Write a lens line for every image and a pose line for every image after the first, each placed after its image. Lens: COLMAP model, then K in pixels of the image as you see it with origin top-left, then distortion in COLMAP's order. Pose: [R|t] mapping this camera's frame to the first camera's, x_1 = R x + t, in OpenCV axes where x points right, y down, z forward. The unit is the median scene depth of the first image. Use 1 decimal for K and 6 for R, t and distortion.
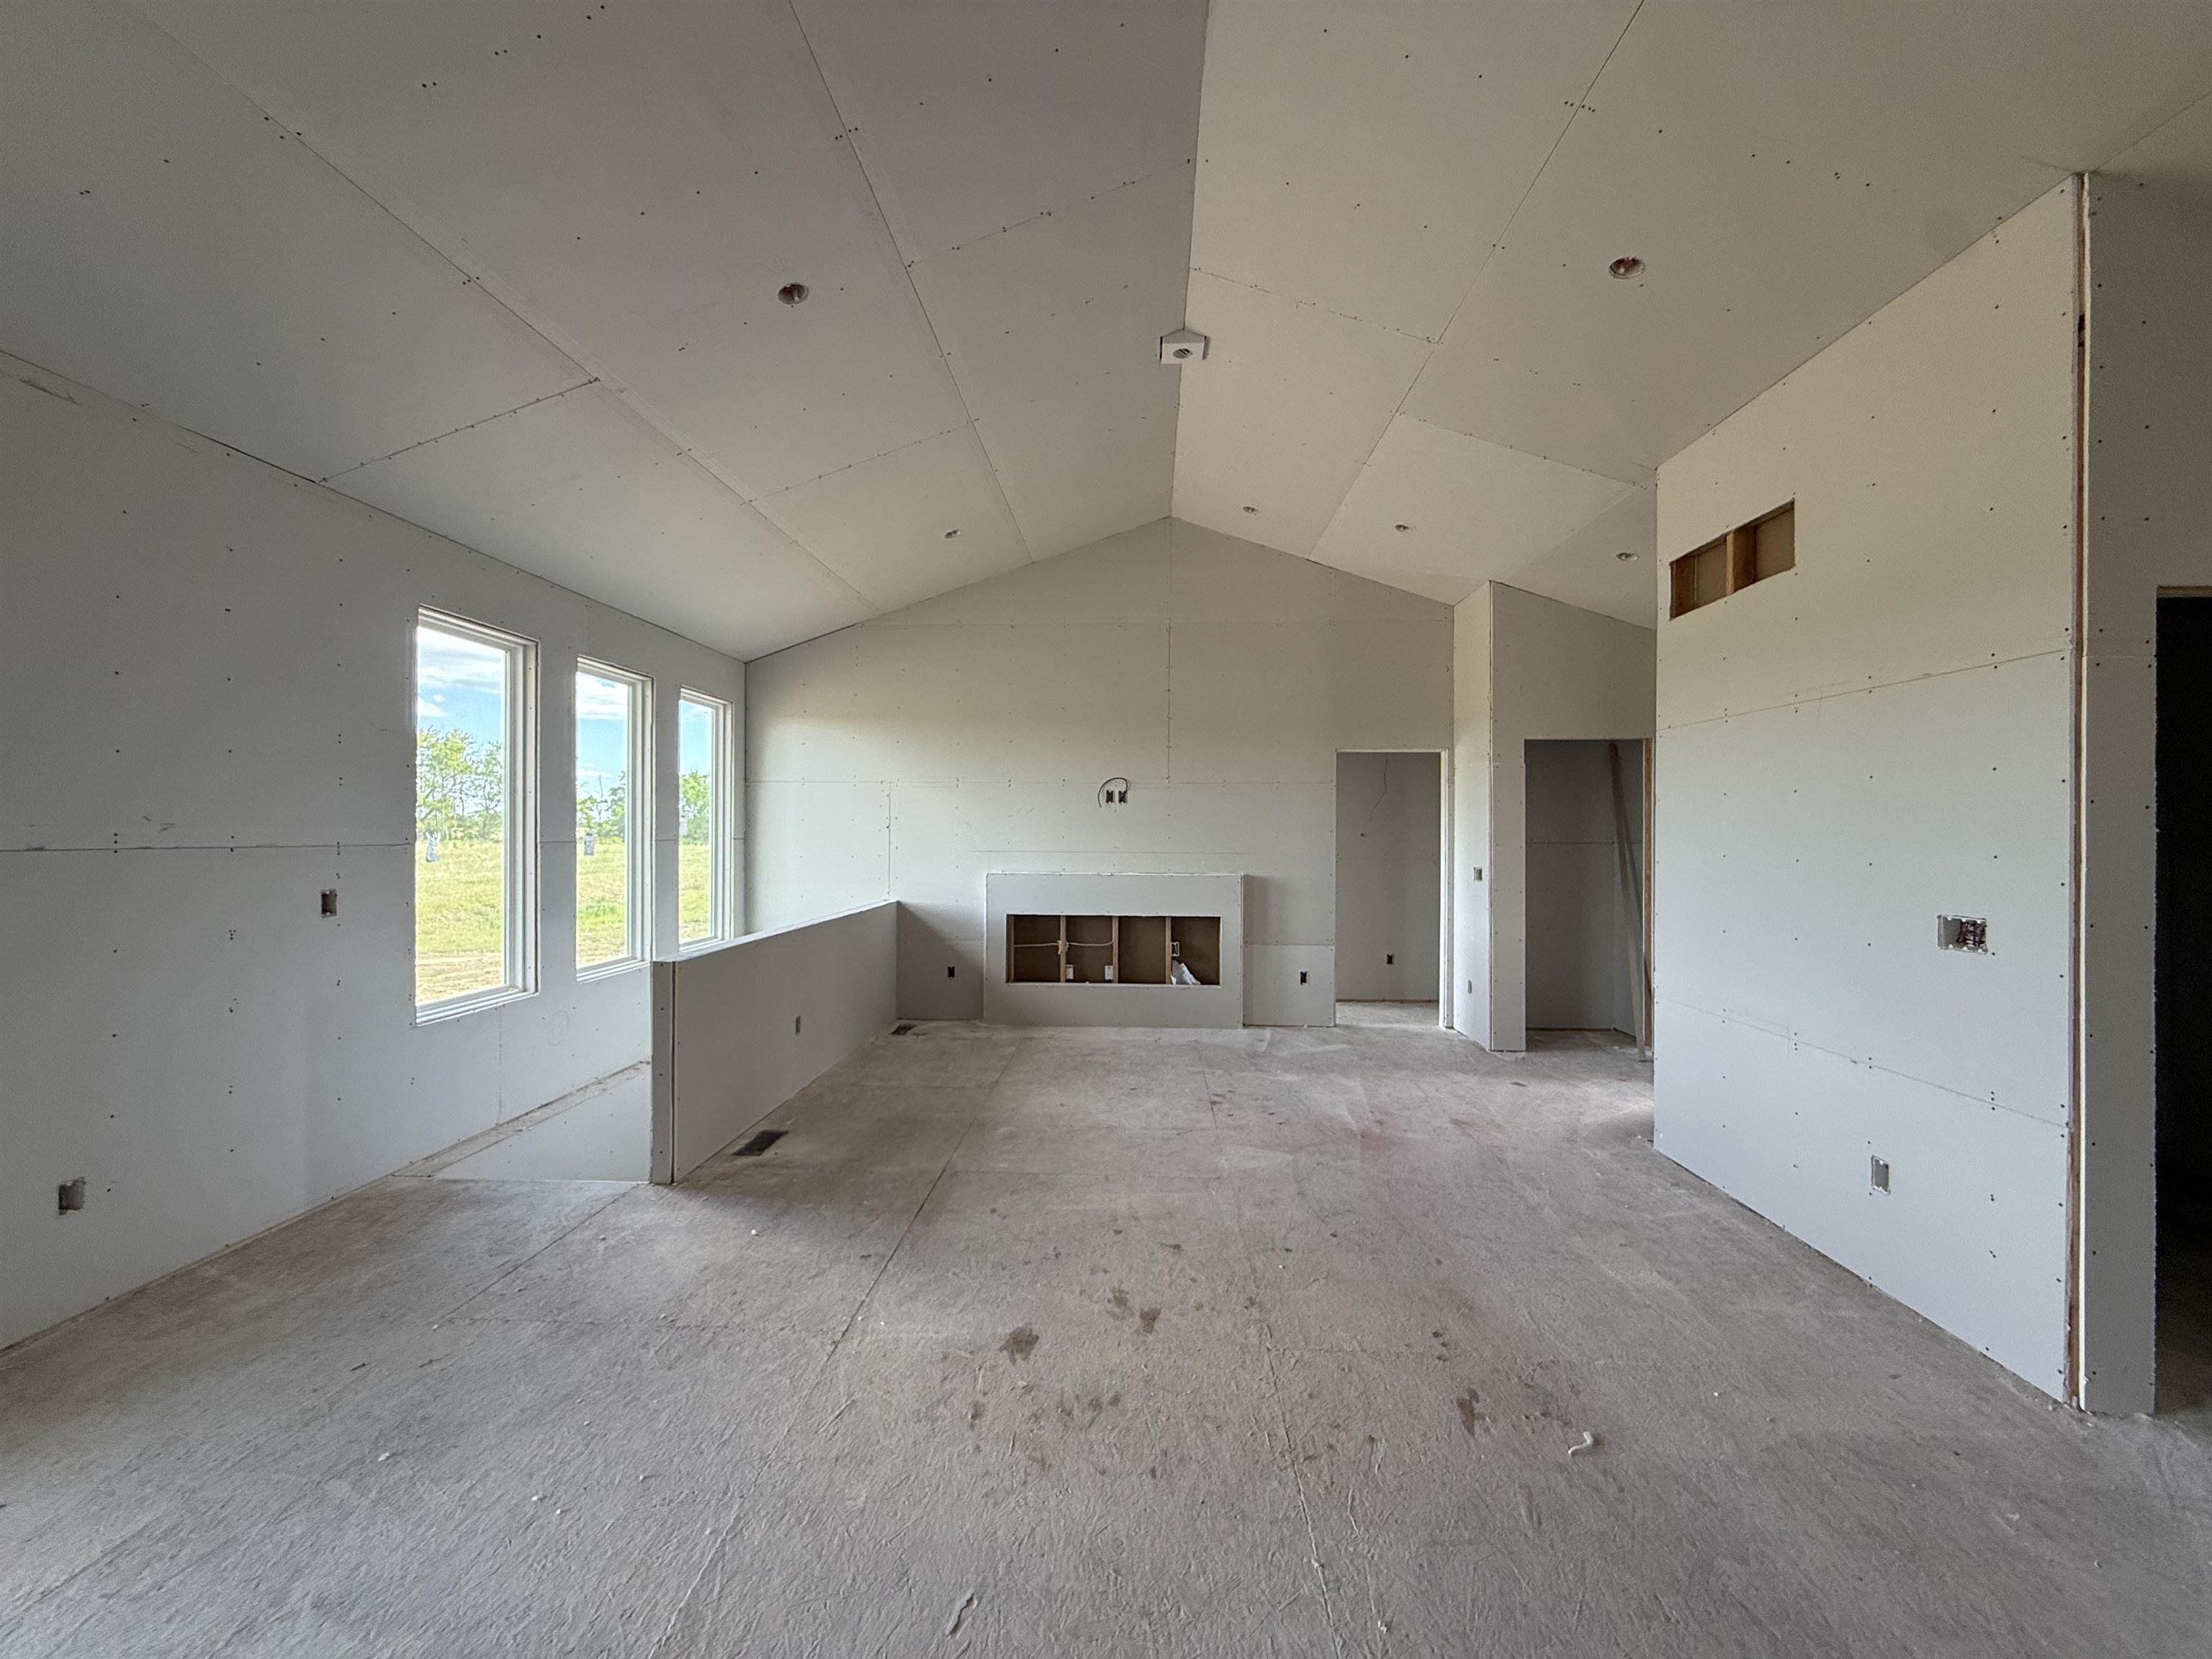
lens RADIAL K [[883.2, 0, 1108.2], [0, 883.2, 836.4], [0, 0, 1]] dist [0.000149, 0.000235]
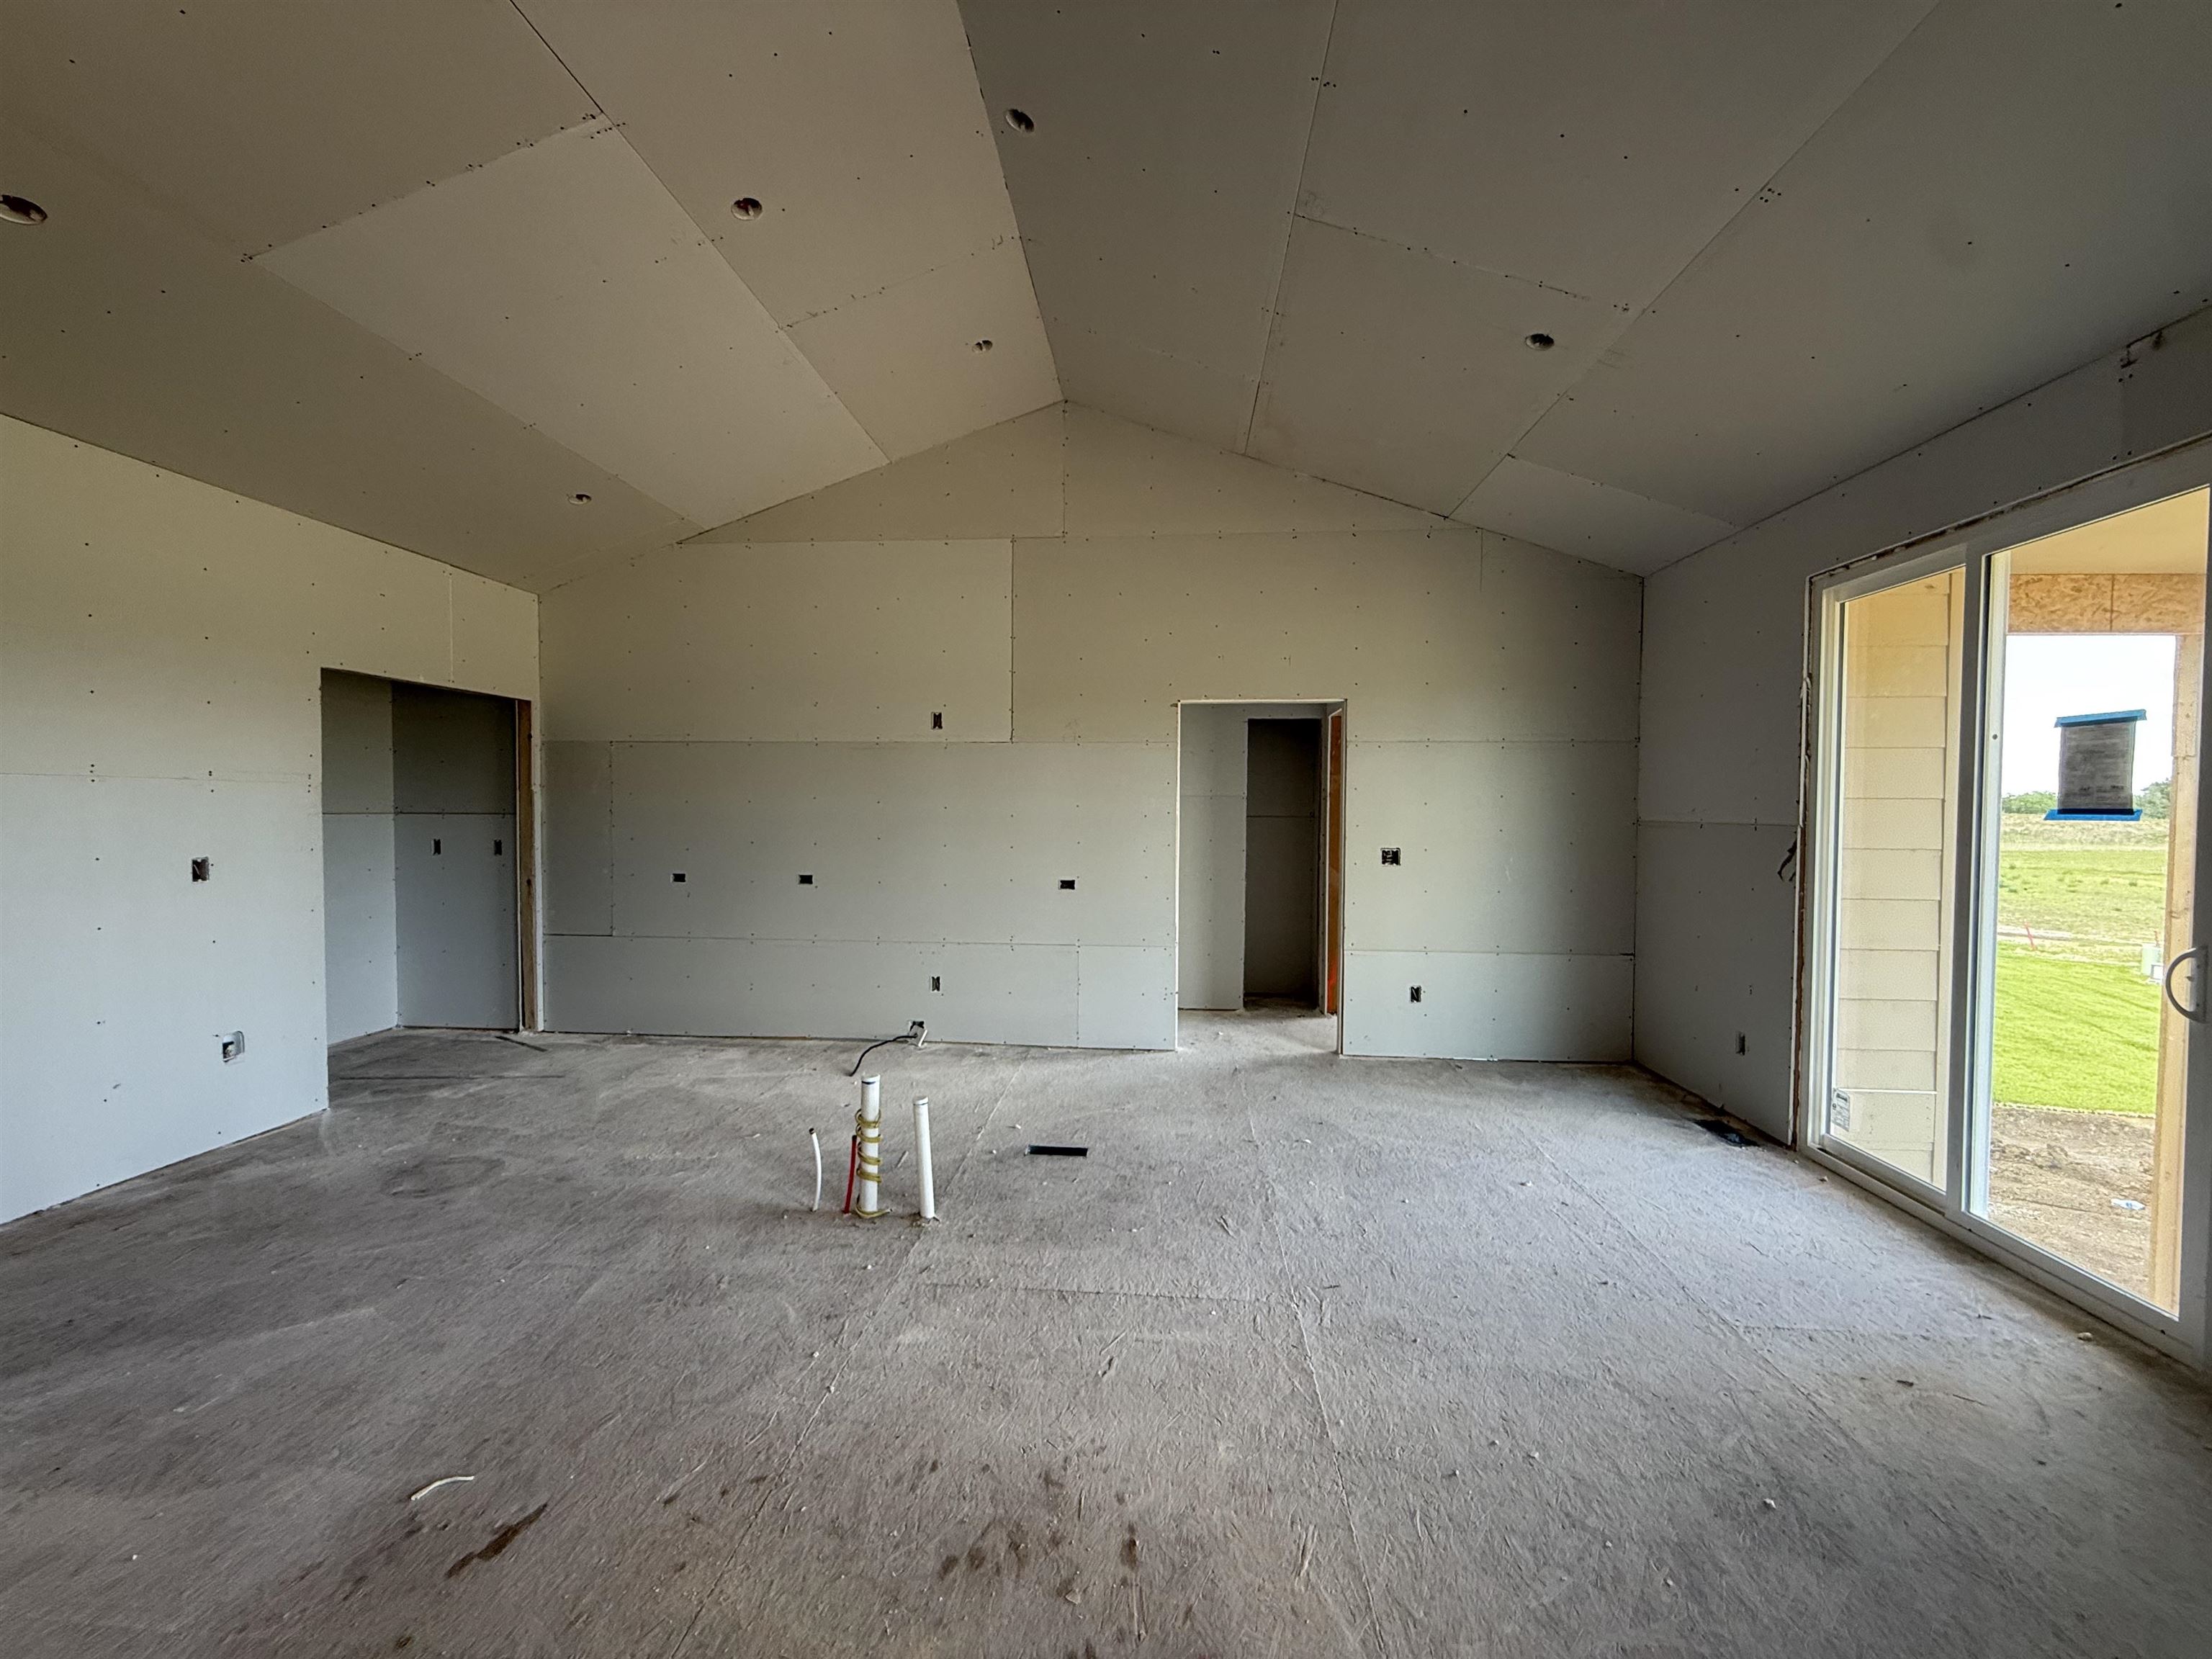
lens RADIAL K [[883.2, 0, 1094.2], [0, 883.2, 829.6], [0, 0, 1]] dist [0.000149, 0.000235]
pose [[-0.999059, -0.013734, 0.041143, -0.087979], [-0.012488, 0.999460, 0.030394, -0.005375], [-0.041538, 0.029851, -0.998691, 1.102729]]
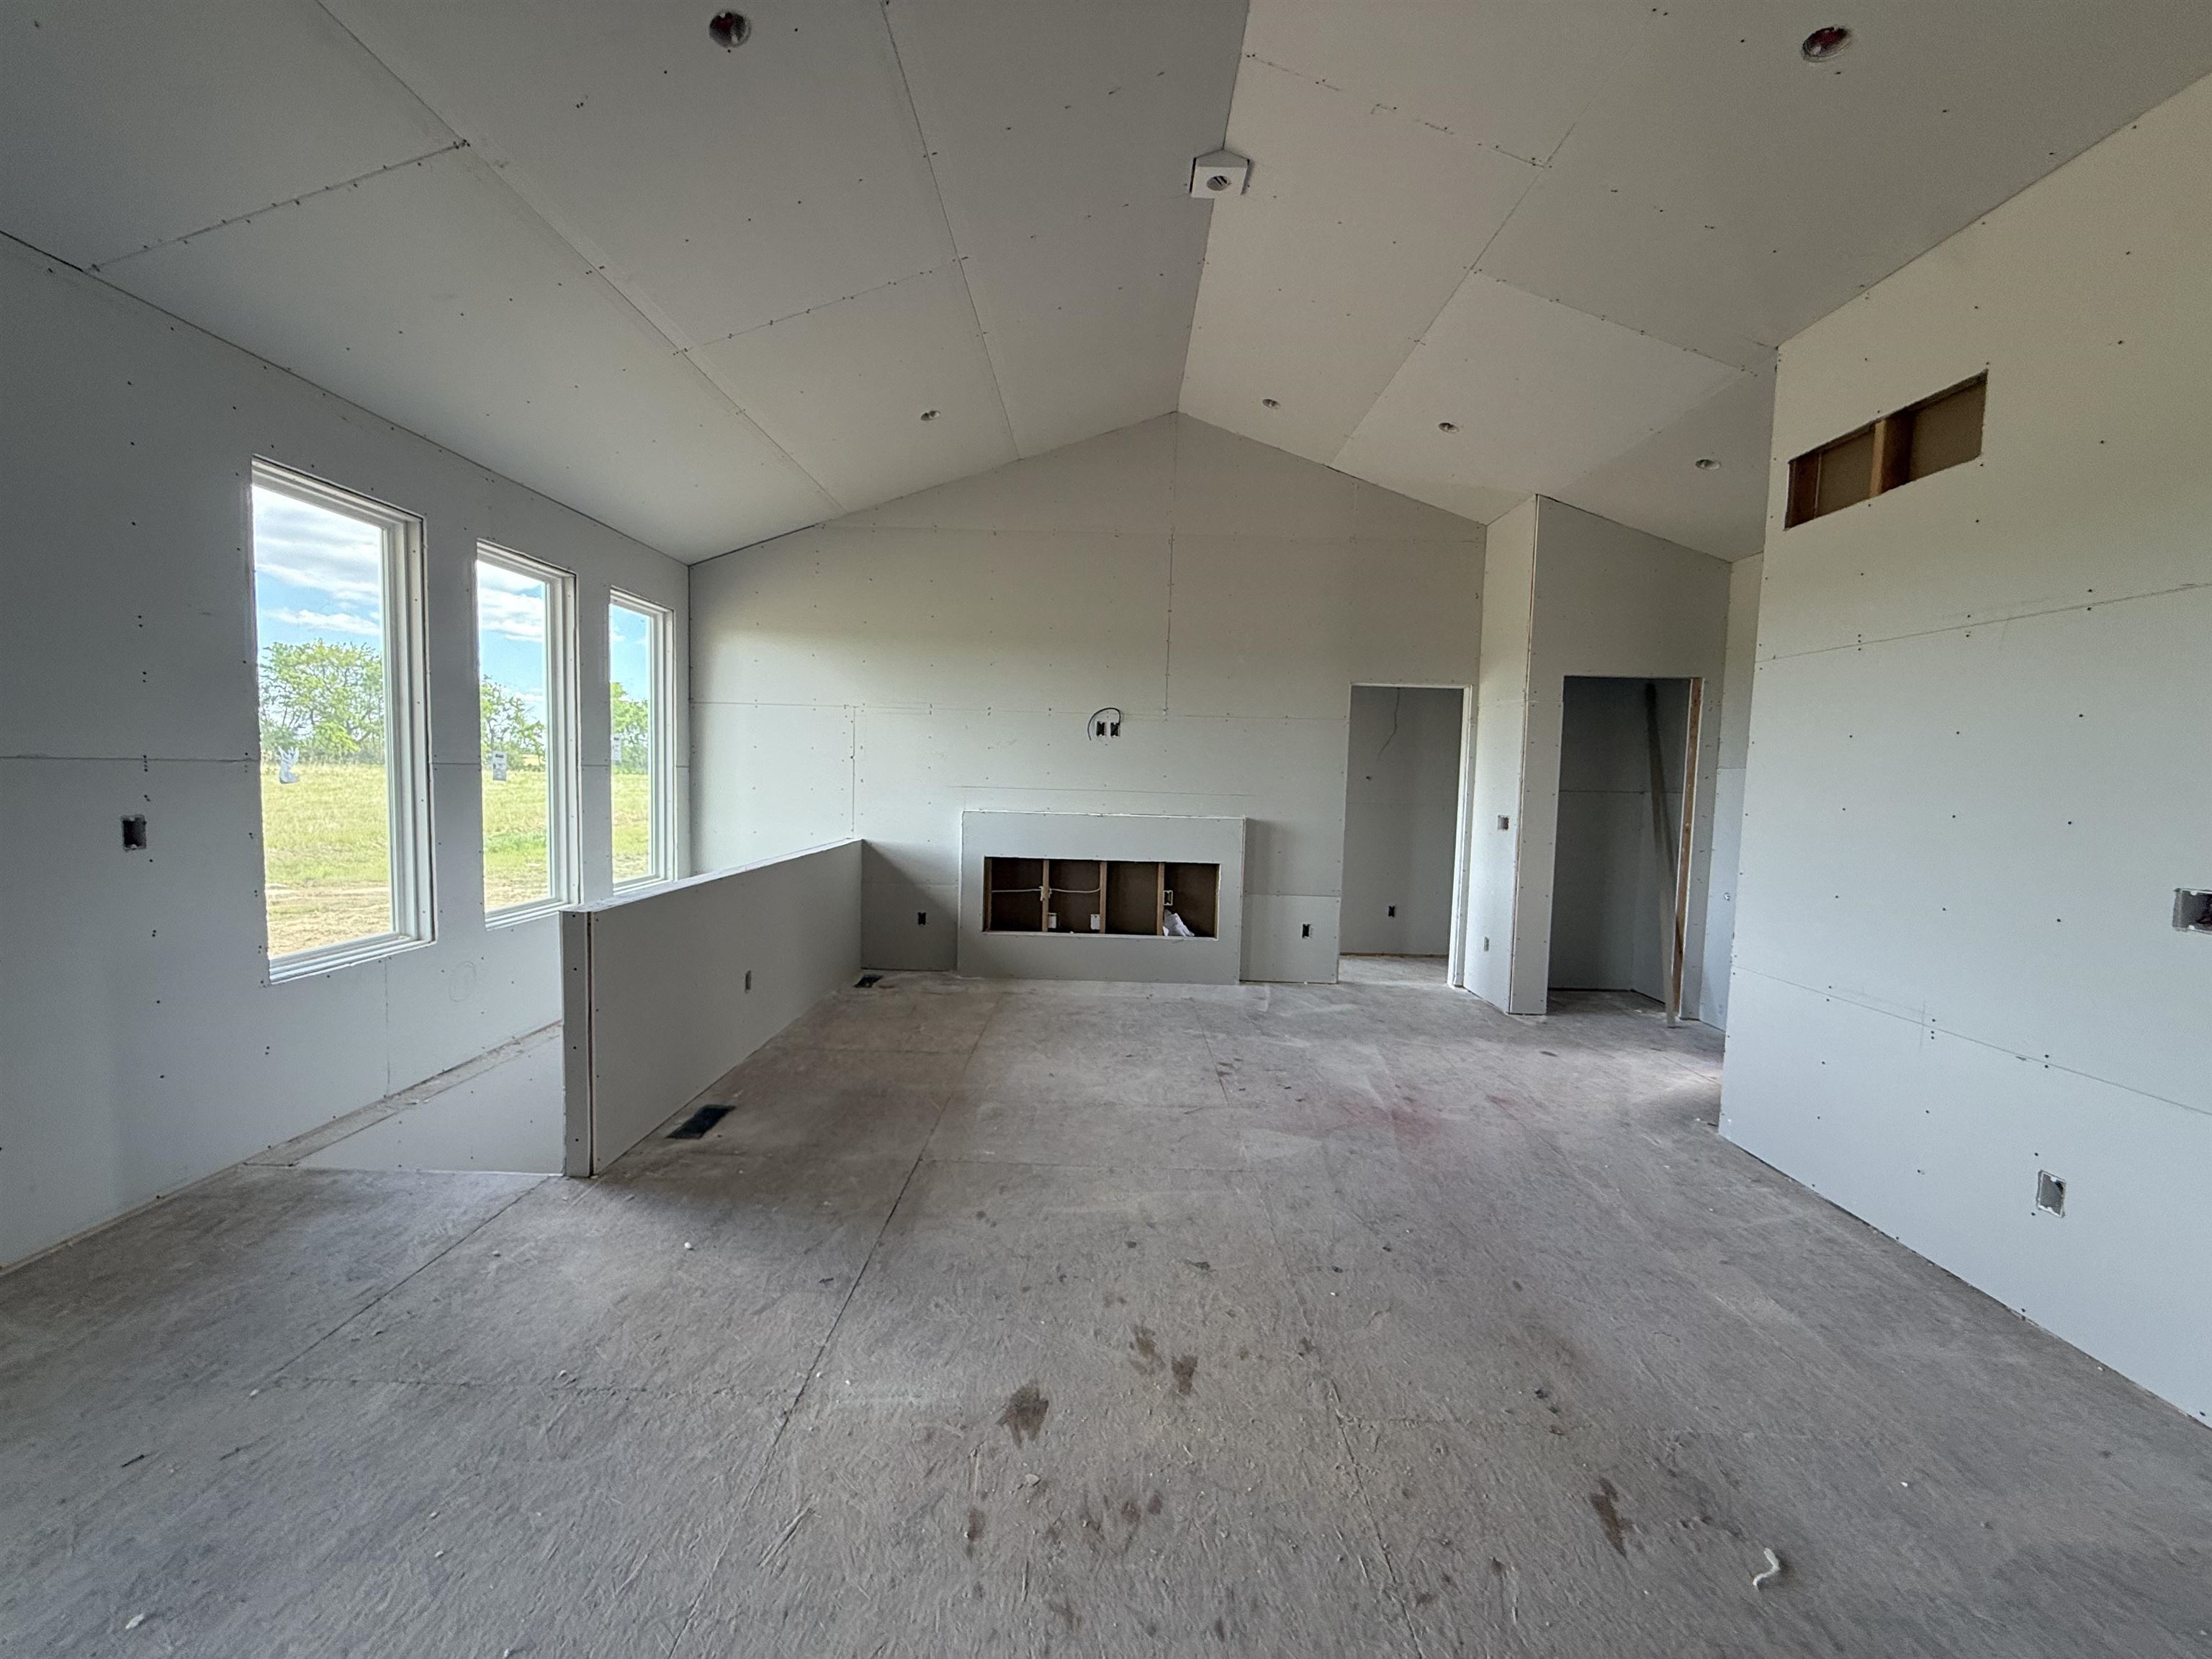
lens RADIAL K [[883.2, 0, 1106.7], [0, 883.2, 834.0], [0, 0, 1]] dist [0.000149, 0.000235]
pose [[0.999038, 0.019397, 0.039342, -0.048514], [-0.021927, 0.997650, 0.064910, 0.006577], [-0.037990, -0.065710, 0.997115, 0.177149]]
